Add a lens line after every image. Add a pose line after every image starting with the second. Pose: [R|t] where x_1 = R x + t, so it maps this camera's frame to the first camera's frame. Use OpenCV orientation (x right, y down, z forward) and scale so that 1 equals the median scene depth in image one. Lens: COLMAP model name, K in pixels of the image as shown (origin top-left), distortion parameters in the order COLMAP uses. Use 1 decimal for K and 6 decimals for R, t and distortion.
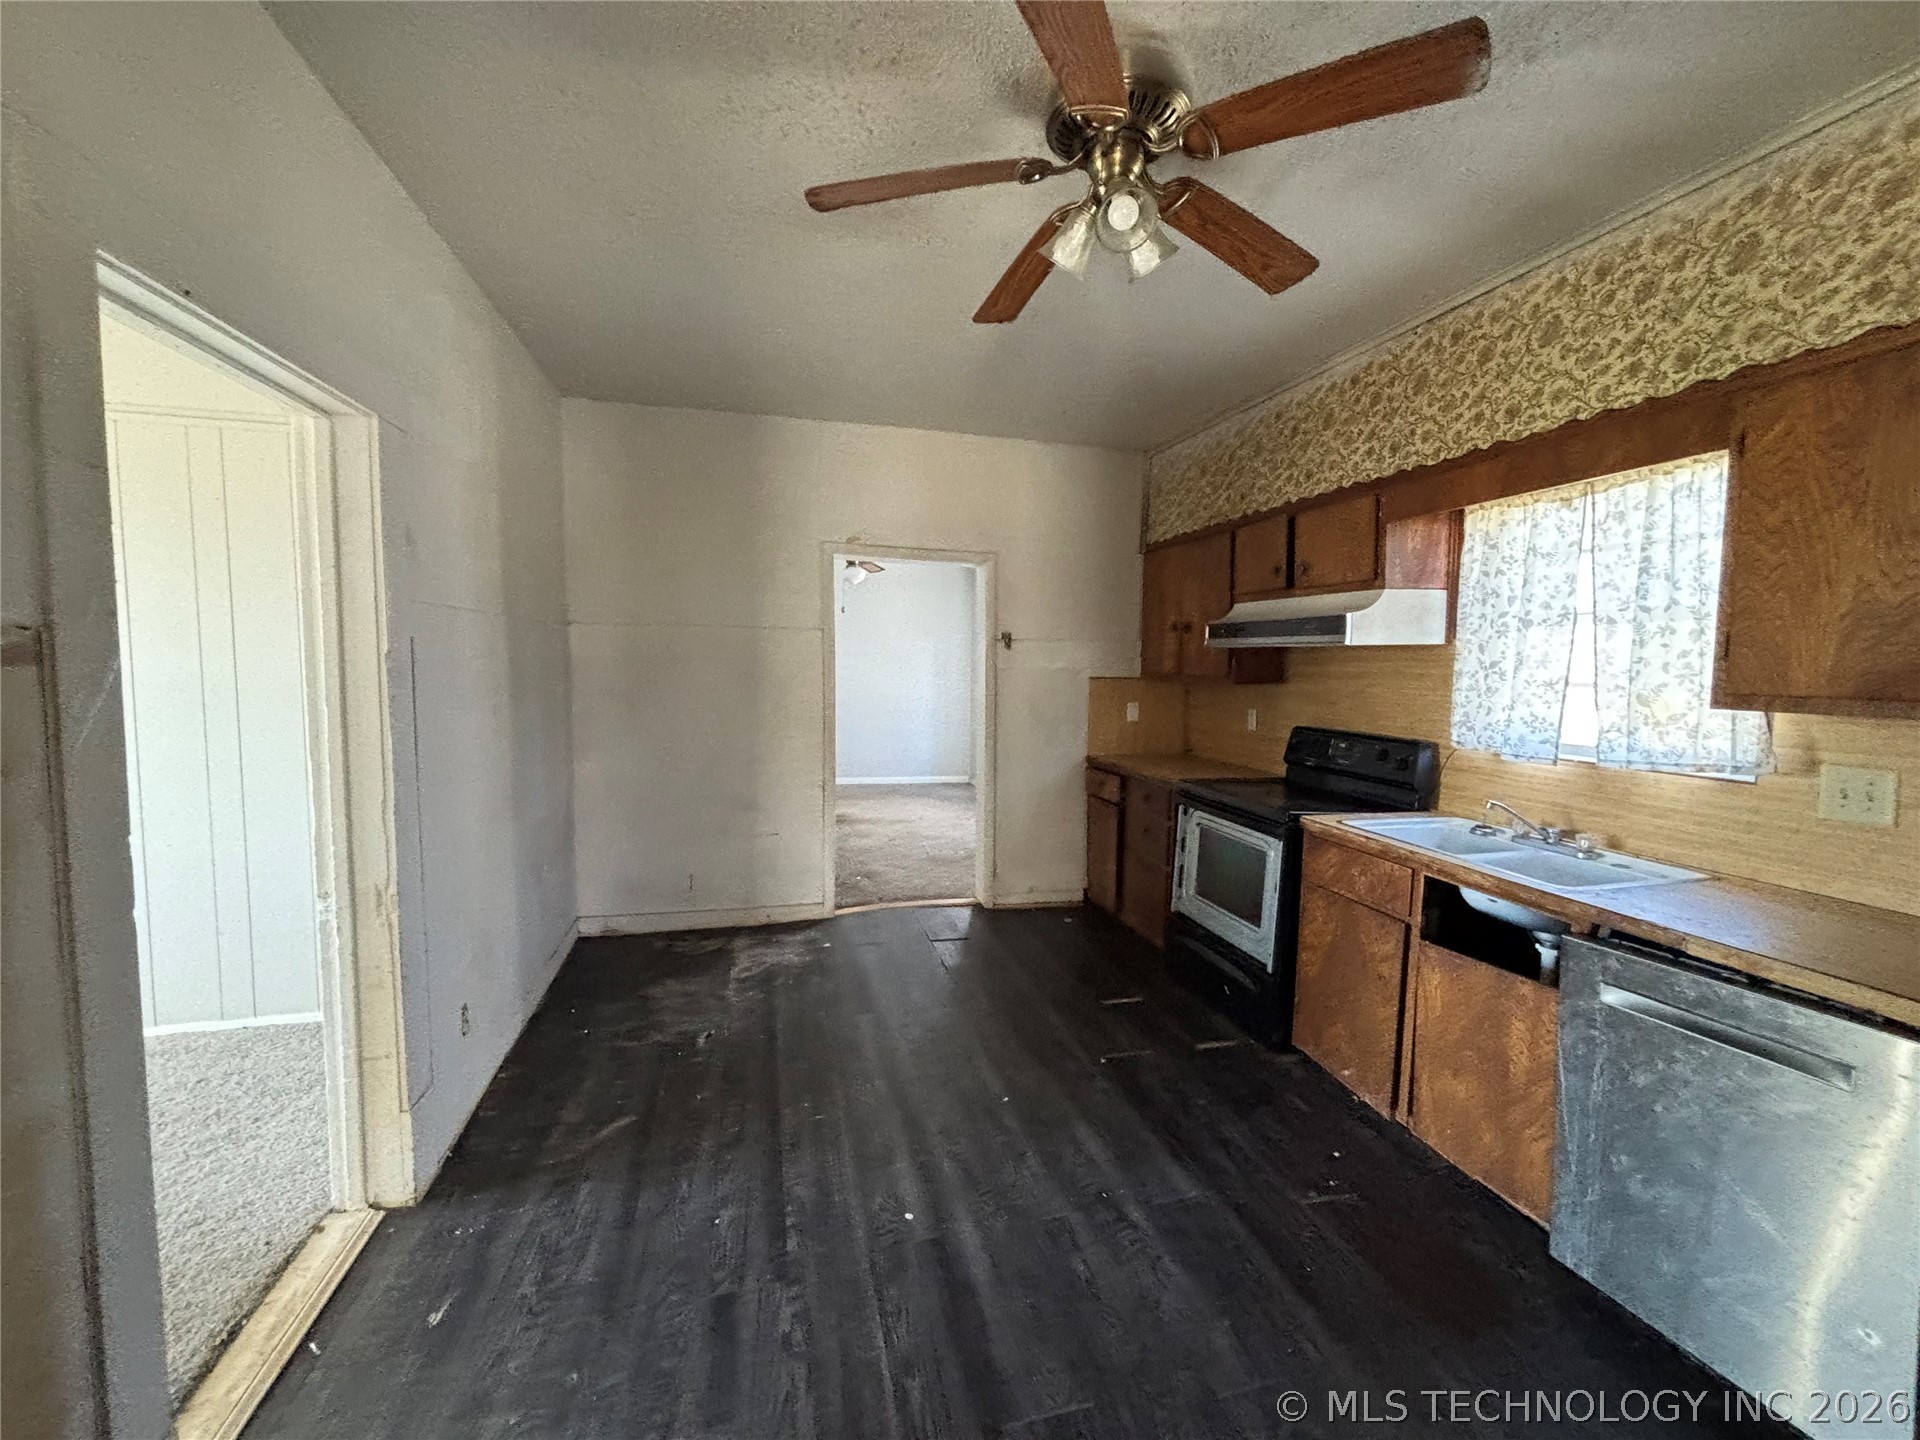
lens RADIAL K [[774.8, 0, 952.9], [0, 774.8, 720.5], [0, 0, 1]] dist [0.001557, -0.000899]
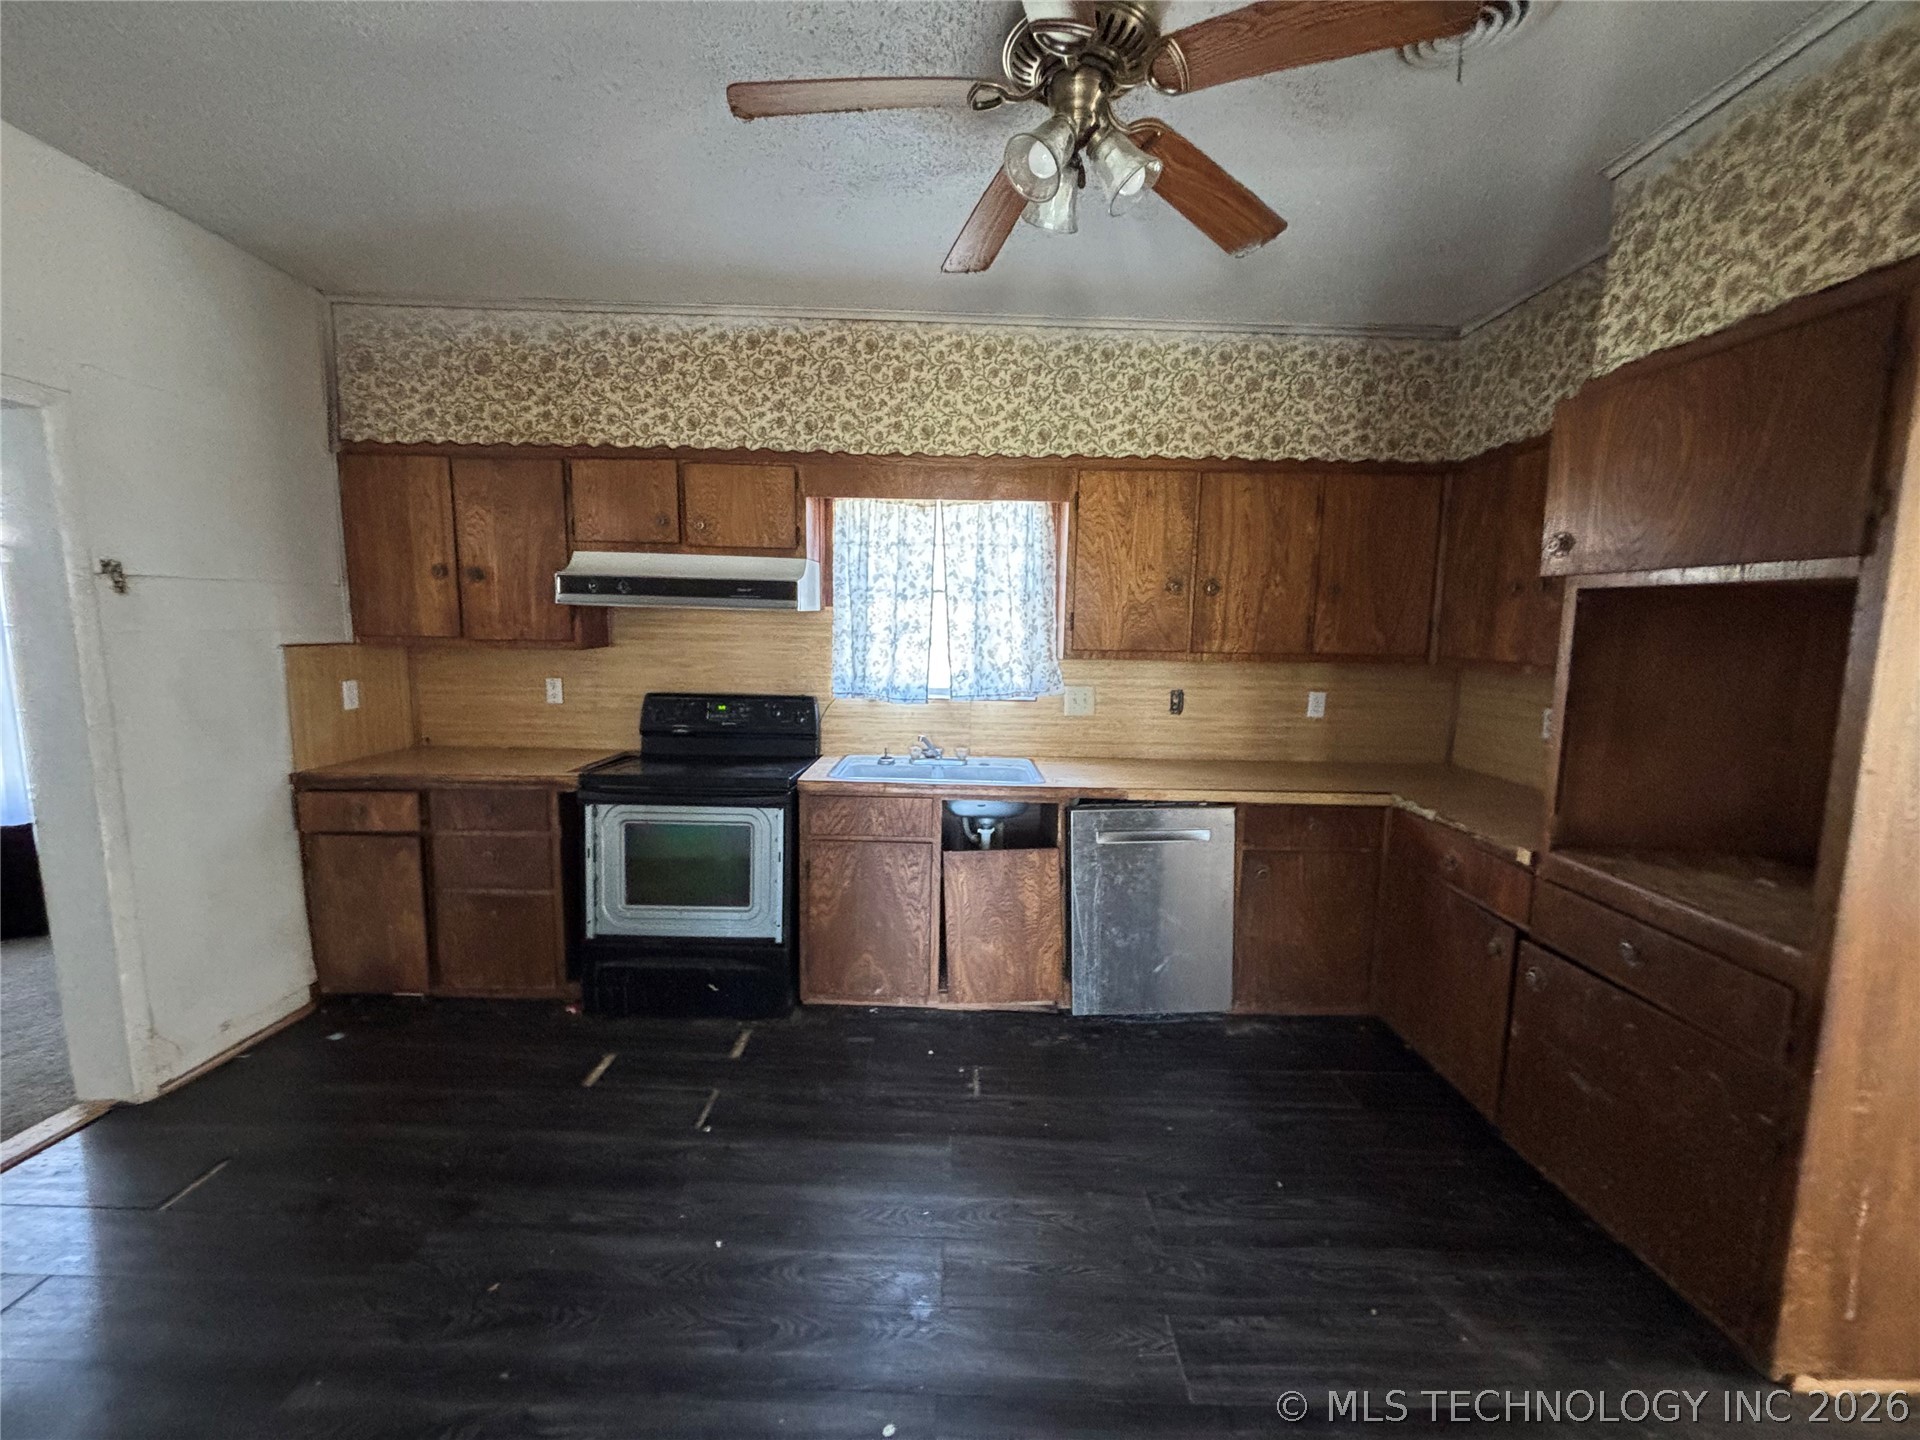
lens RADIAL K [[774.8, 0, 953.4], [0, 774.8, 725.4], [0, 0, 1]] dist [0.001557, -0.000899]
pose [[0.237341, -0.128414, 0.962901, -0.474762], [0.058607, 0.991312, 0.117757, -0.055761], [-0.969657, 0.028485, 0.242805, 0.561554]]
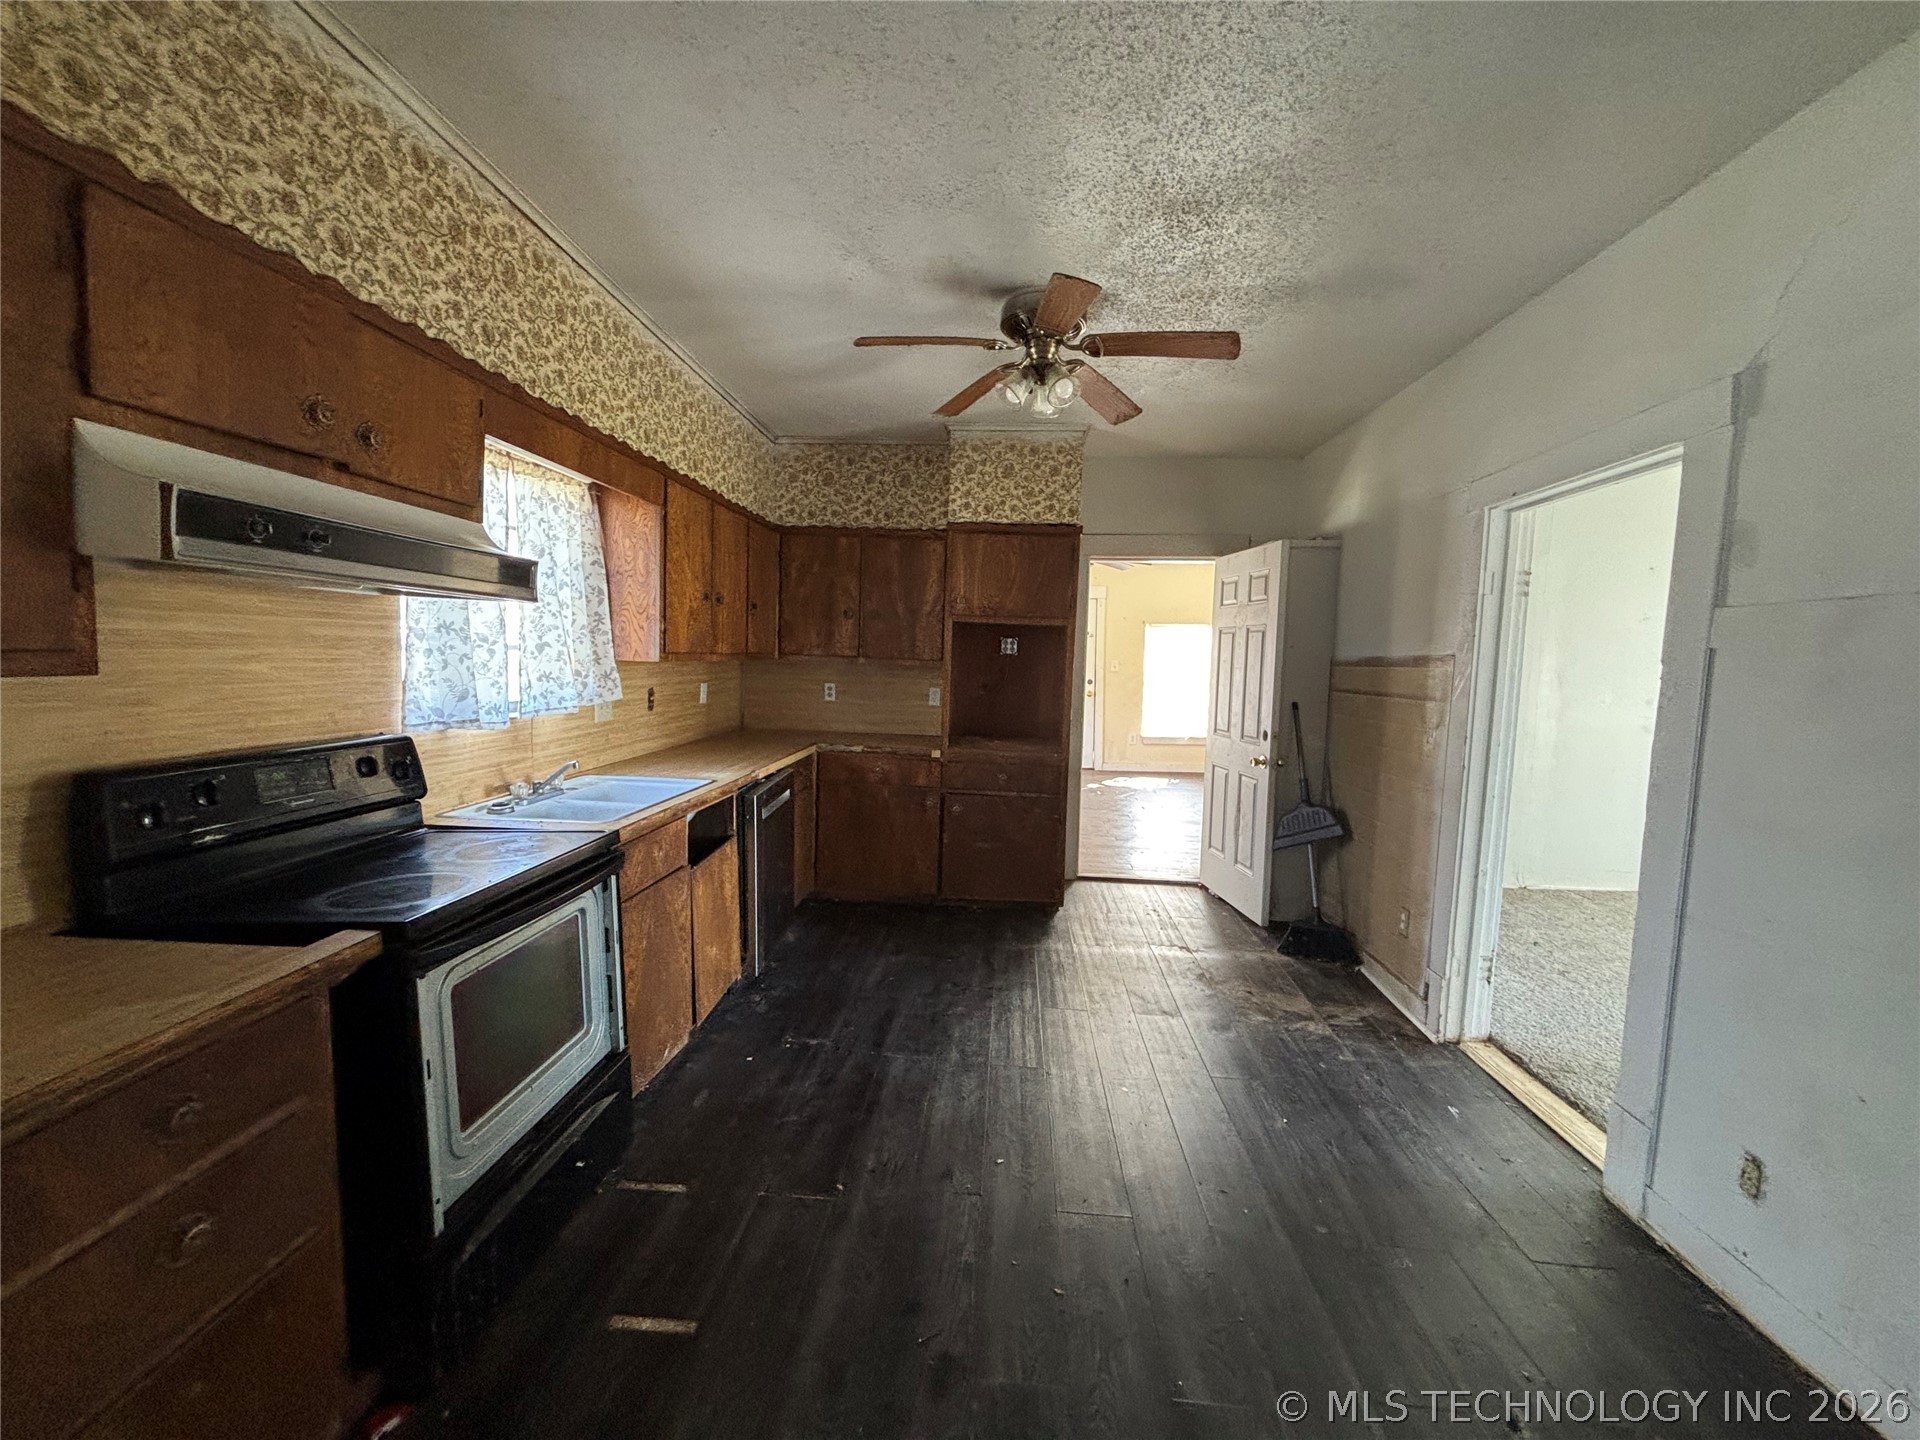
lens RADIAL K [[774.8, 0, 965.4], [0, 774.8, 723.2], [0, 0, 1]] dist [0.001557, -0.000899]
pose [[-0.953620, -0.065977, 0.293694, -0.106420], [-0.017331, 0.986100, 0.165249, -0.116694], [-0.300514, 0.152495, -0.941508, 1.624492]]
